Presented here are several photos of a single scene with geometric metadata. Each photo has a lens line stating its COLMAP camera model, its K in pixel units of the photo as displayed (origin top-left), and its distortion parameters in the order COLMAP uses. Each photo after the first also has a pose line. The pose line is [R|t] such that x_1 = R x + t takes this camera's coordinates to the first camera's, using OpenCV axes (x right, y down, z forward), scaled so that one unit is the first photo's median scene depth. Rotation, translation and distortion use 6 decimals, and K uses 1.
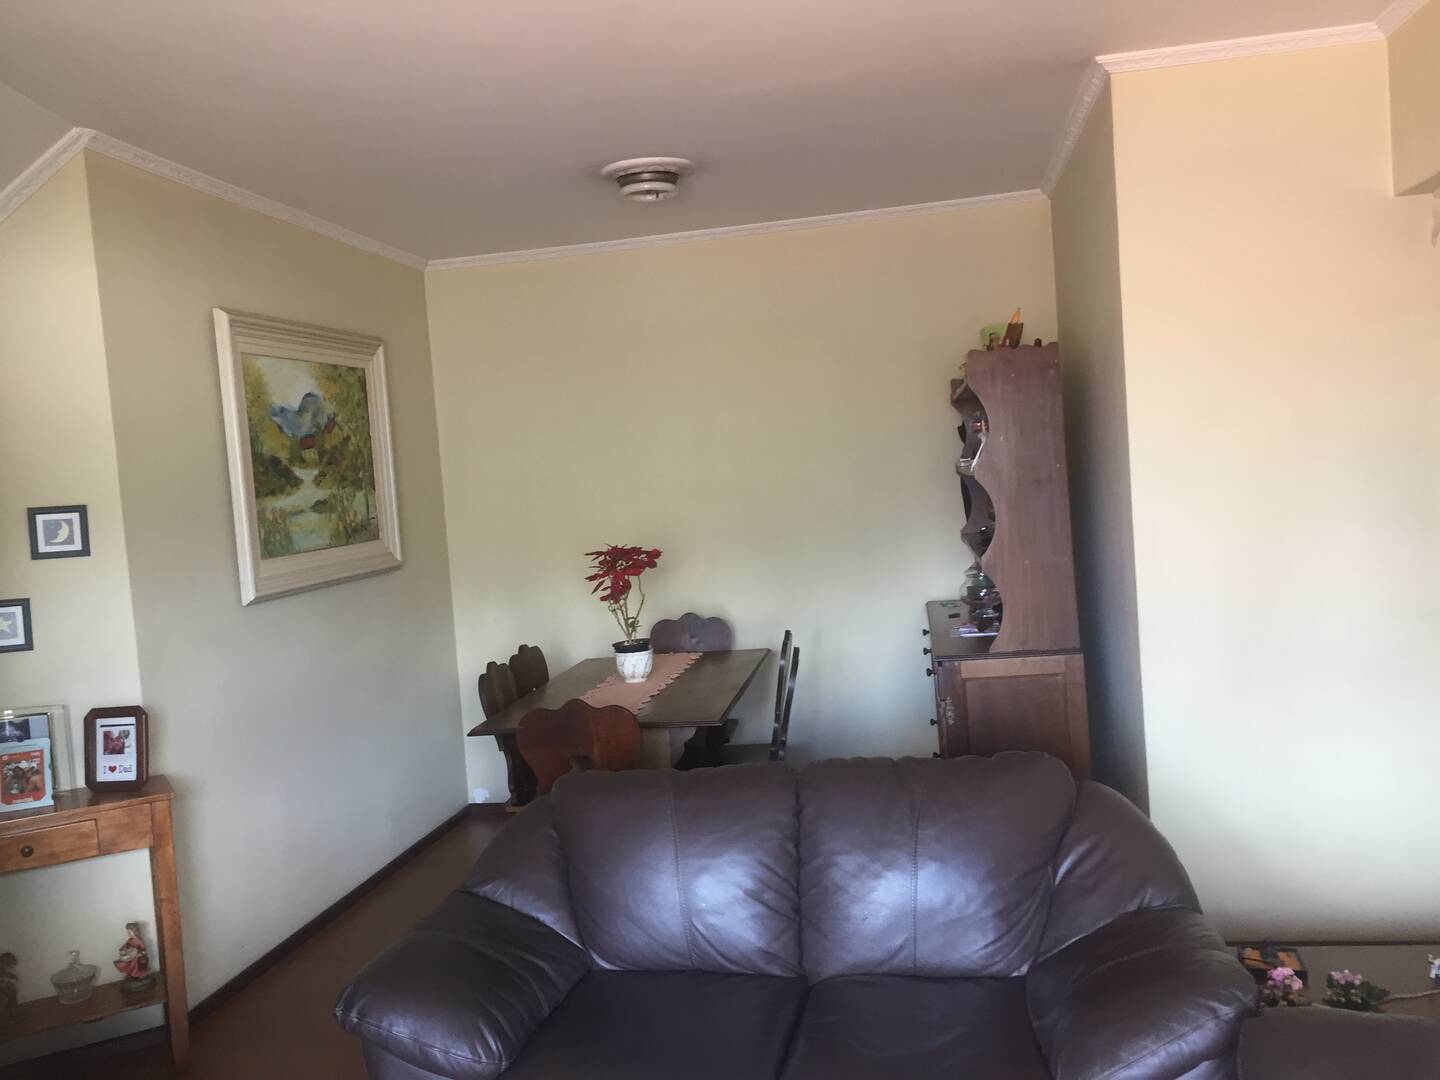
lens RADIAL K [[1240.3, 0, 719.8], [0, 1240.3, 563.7], [0, 0, 1]] dist [0.078819, -0.117138]
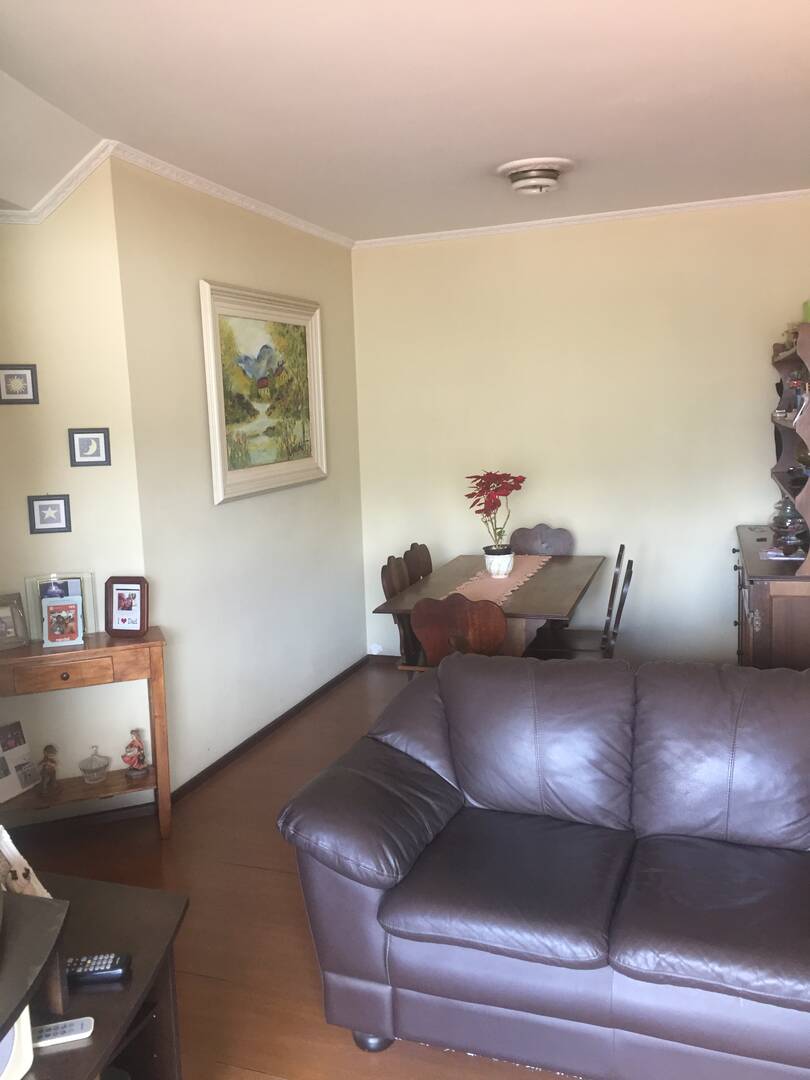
lens RADIAL K [[930.2, 0, 401.2], [0, 930.2, 553.2], [0, 0, 1]] dist [0.078819, -0.117138]
pose [[0.985941, 0.059776, -0.156036, -0.023124], [-0.045661, 0.994663, 0.092528, -0.019077], [0.160734, -0.084103, 0.983408, 0.036864]]
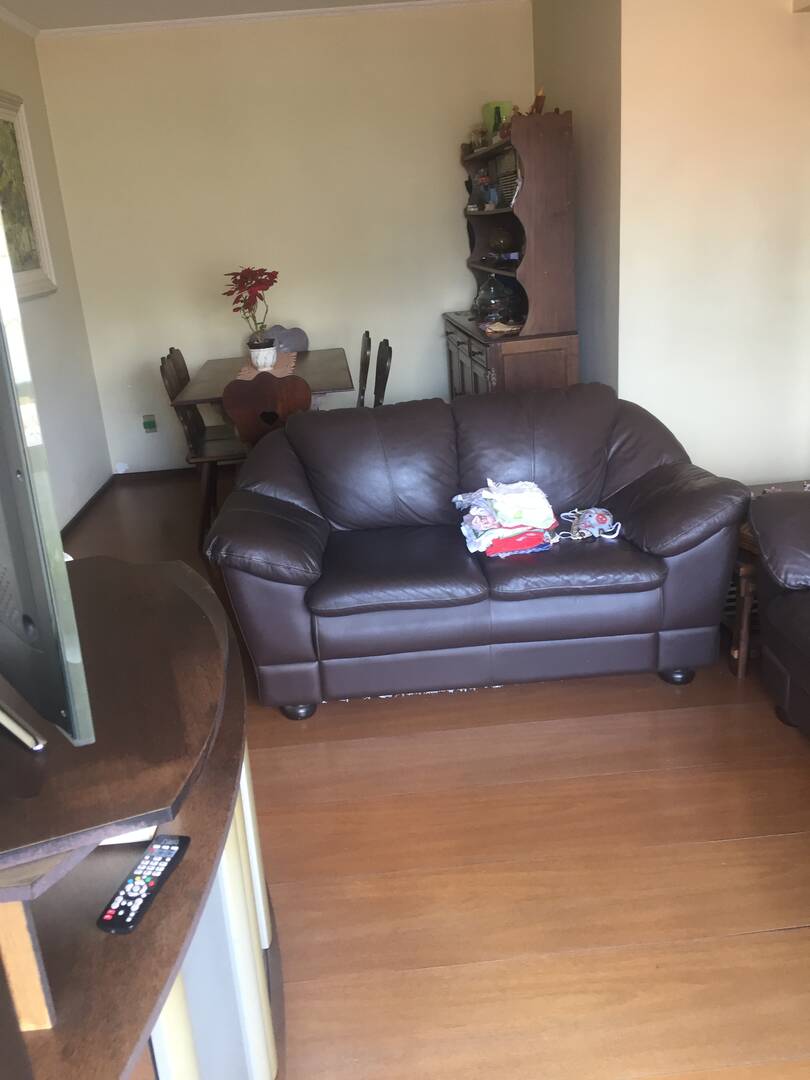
lens RADIAL K [[913.7, 0, 403.0], [0, 913.7, 566.9], [0, 0, 1]] dist [0.065779, -0.077786]
pose [[0.970844, -0.081155, 0.225557, -0.208422], [0.019093, 0.964138, 0.264714, 0.045850], [-0.238951, -0.252690, 0.937577, -0.093577]]
